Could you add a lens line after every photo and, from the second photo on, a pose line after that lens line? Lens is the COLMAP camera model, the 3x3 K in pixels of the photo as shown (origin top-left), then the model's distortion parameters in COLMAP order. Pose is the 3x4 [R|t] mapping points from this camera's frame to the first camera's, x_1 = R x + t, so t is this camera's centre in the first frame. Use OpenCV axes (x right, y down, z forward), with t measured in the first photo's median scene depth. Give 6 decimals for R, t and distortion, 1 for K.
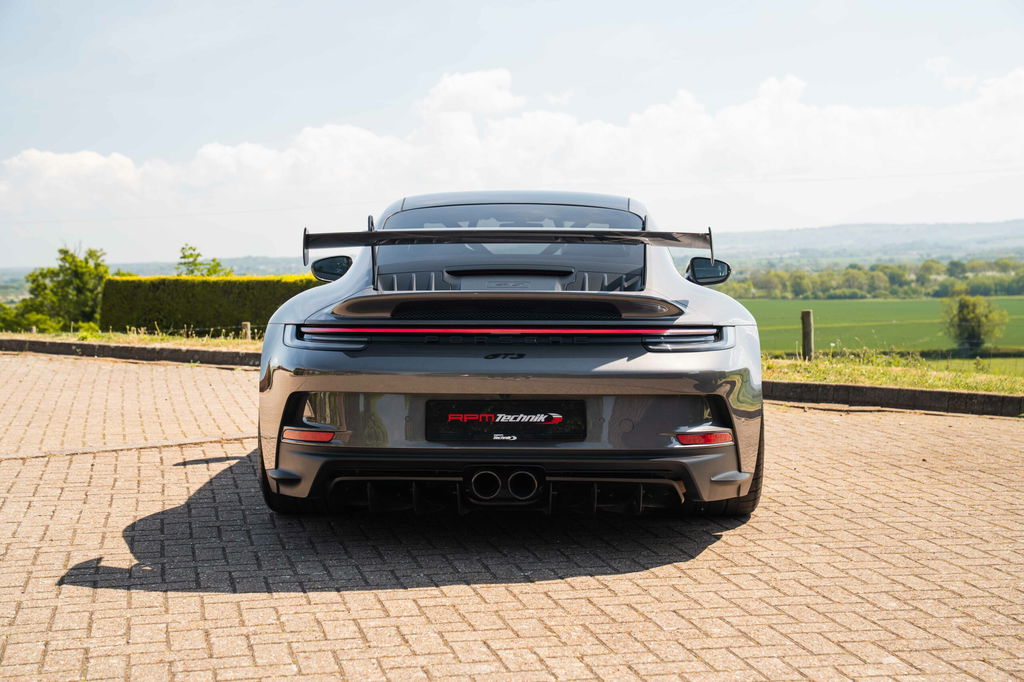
lens RADIAL K [[1564.0, 0, 512.0], [0, 1564.0, 341.0], [0, 0, 1]] dist [0.255046, 0.035116]
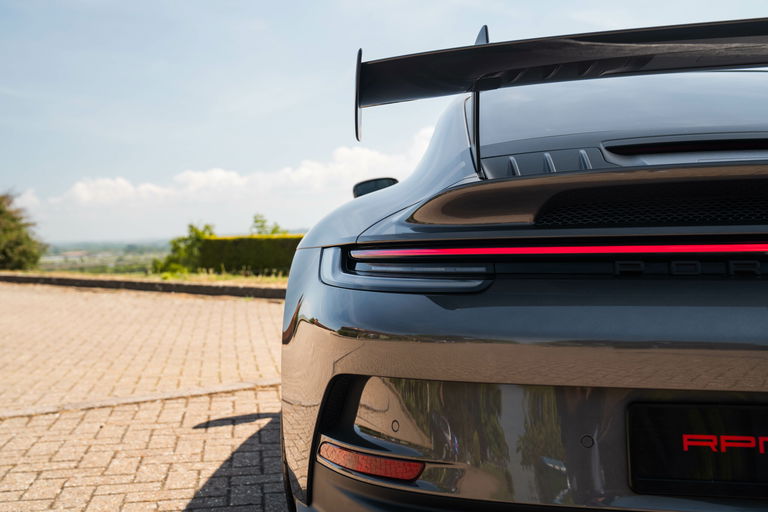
lens RADIAL K [[1009.9, 0, 384.0], [0, 1009.9, 256.0], [0, 0, 1]] dist [0.178945, -0.005130]
pose [[0.996420, -0.012277, -0.083649, -0.064703], [0.010436, 0.999695, -0.022405, 0.001024], [0.083898, 0.021452, 0.996243, 0.450972]]
